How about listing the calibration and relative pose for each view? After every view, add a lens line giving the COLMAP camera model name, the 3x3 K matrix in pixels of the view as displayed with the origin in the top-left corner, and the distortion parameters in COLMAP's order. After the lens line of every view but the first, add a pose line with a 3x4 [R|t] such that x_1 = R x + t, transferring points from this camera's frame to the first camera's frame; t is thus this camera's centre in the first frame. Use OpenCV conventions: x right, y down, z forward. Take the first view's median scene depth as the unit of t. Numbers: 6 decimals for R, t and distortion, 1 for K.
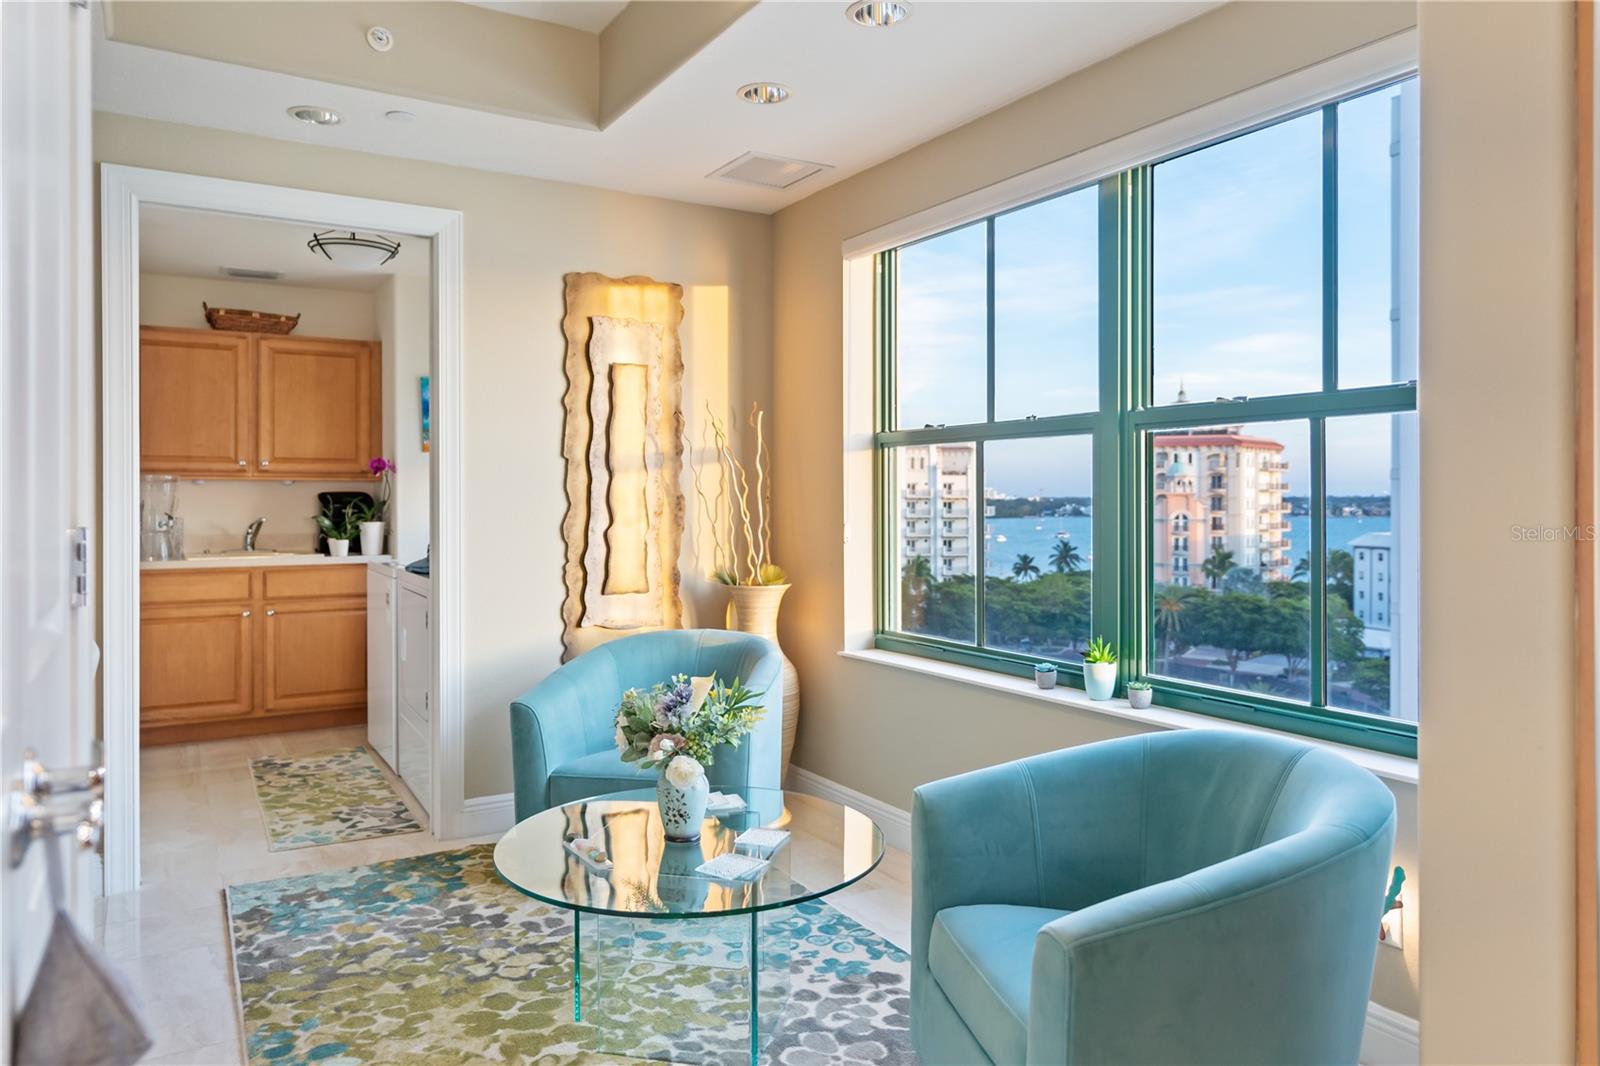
lens RADIAL K [[1069.3, 0, 793.3], [0, 1069.3, 525.5], [0, 0, 1]] dist [0.036864, 0.000702]
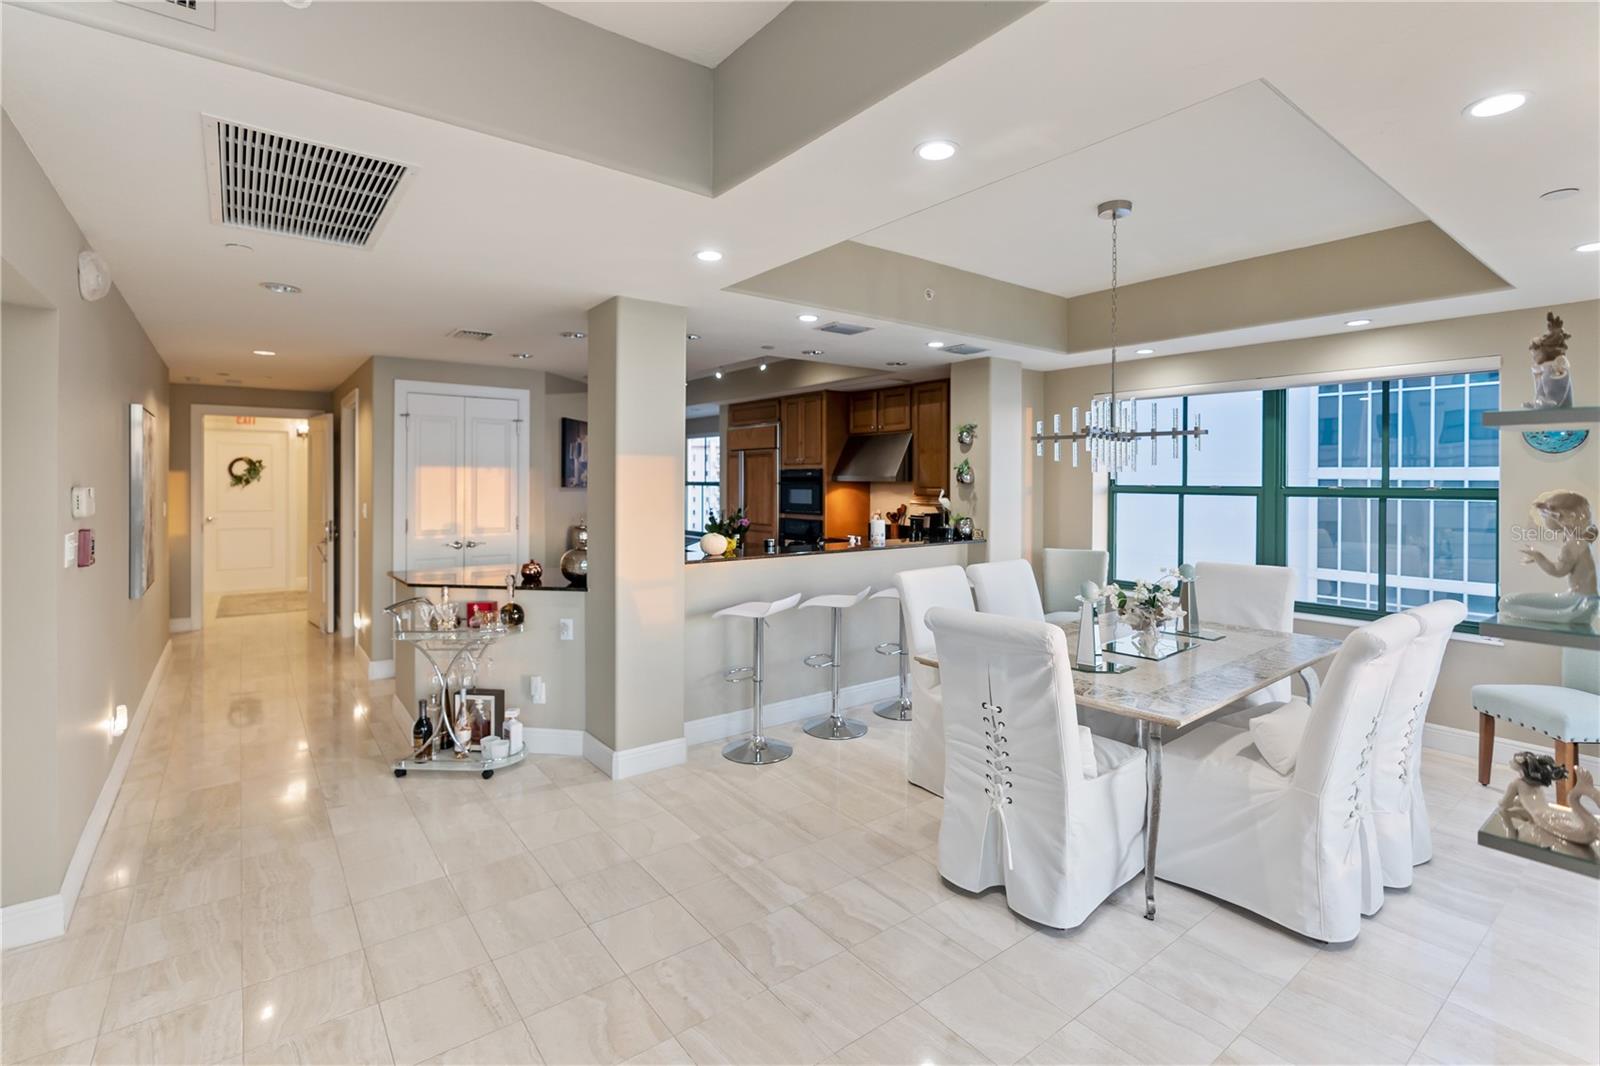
lens RADIAL K [[745.4, 0, 810.7], [0, 745.4, 483.4], [0, 0, 1]] dist [-0.002675, 0.001015]
pose [[0.992079, 0.005964, 0.125470, 0.201426], [-0.003401, 0.999781, -0.020632, -0.023051], [-0.125566, 0.020042, 0.991883, -1.882805]]
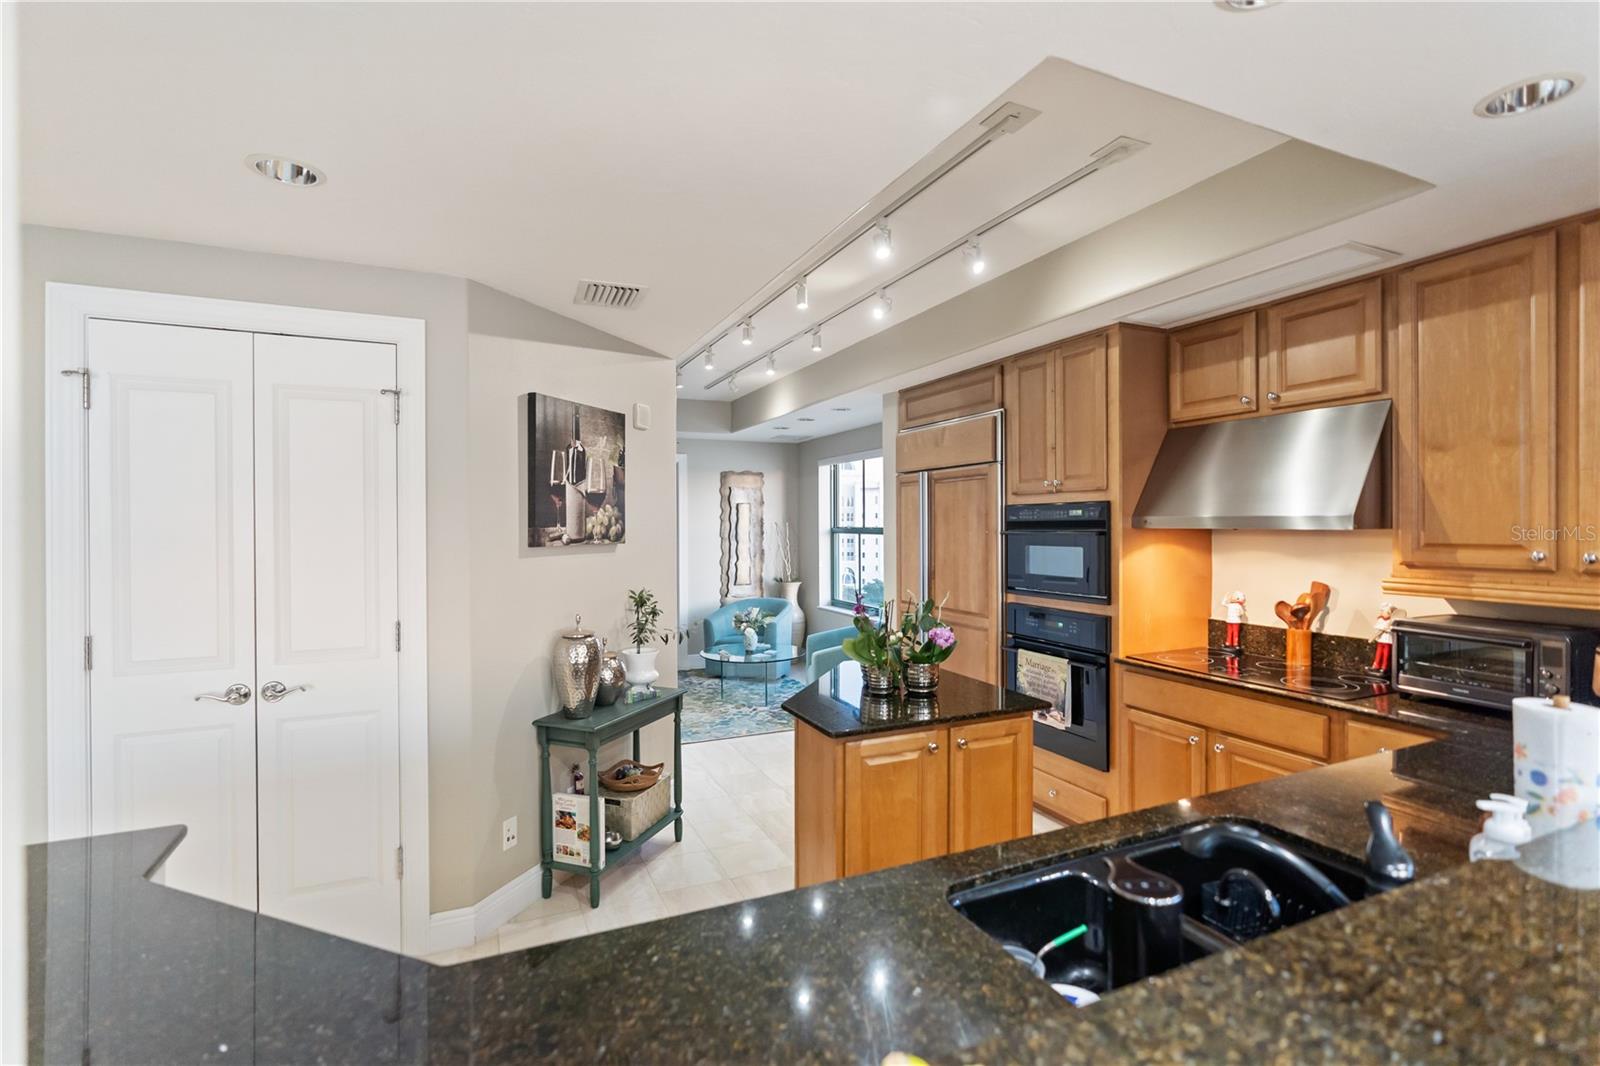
lens RADIAL K [[745.4, 0, 802.5], [0, 745.4, 523.9], [0, 0, 1]] dist [-0.002675, 0.001015]
pose [[0.993796, -0.001722, -0.111202, 0.214166], [-0.000718, 0.999760, -0.021898, -0.053516], [0.111213, 0.021842, 0.993557, -0.912023]]
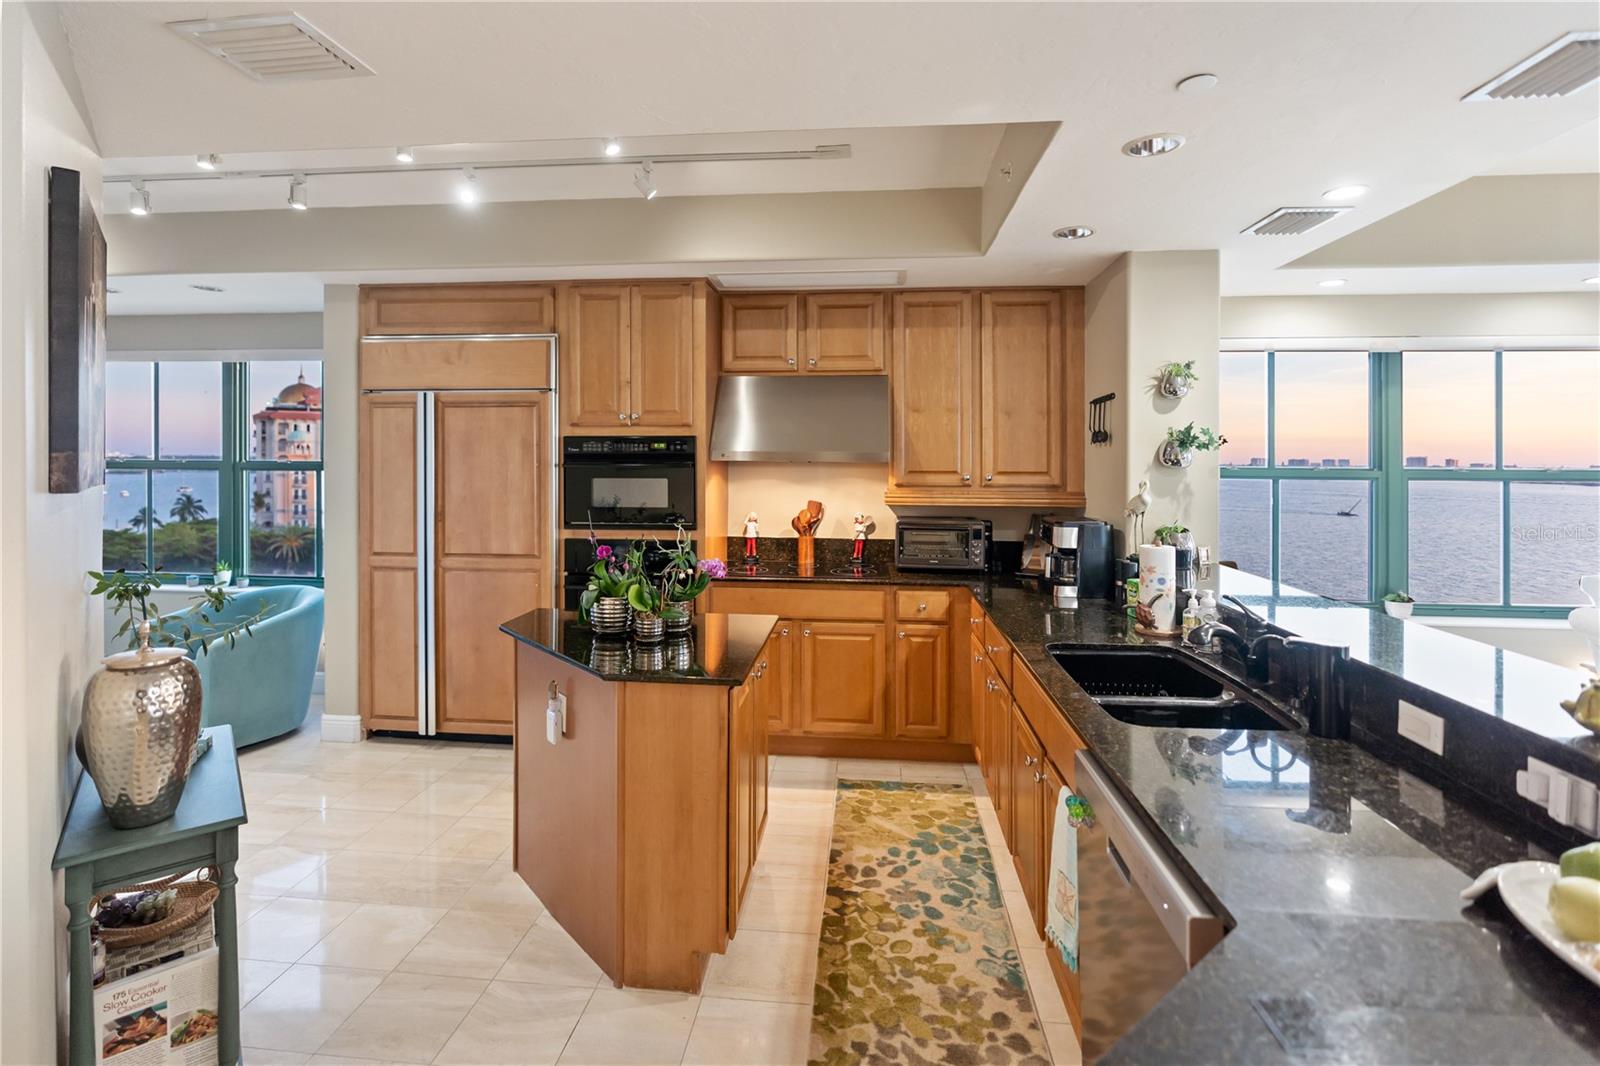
lens RADIAL K [[745.4, 0, 812.6], [0, 745.4, 459.1], [0, 0, 1]] dist [-0.002675, 0.001015]
pose [[0.584198, 0.006333, 0.811587, -0.198866], [0.012319, 0.999785, -0.016669, -0.052421], [-0.811518, 0.019736, 0.583994, -0.703585]]
